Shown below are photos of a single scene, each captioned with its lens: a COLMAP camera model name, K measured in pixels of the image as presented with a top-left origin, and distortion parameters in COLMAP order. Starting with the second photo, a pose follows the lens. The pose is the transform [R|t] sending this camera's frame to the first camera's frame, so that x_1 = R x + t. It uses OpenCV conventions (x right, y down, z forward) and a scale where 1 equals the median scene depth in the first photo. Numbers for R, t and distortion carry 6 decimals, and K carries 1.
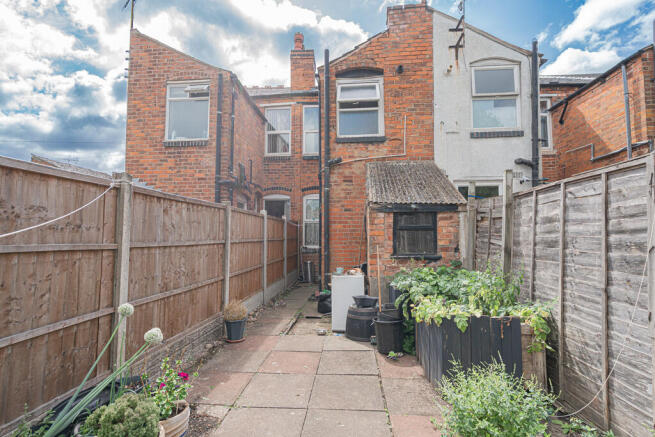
lens RADIAL K [[310.6, 0, 327.5], [0, 310.6, 218.5], [0, 0, 1]] dist [-0.000625, -0.000062]
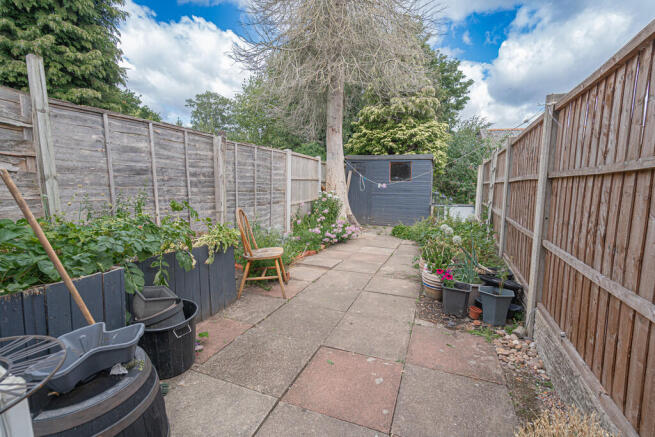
lens RADIAL K [[310.6, 0, 327.5], [0, 310.6, 218.5], [0, 0, 1]] dist [-0.000625, -0.000062]
pose [[-0.959427, -0.043705, 0.278549, -0.286927], [-0.031308, 0.998318, 0.048802, 0.182089], [-0.280214, 0.038101, -0.959181, 1.974281]]
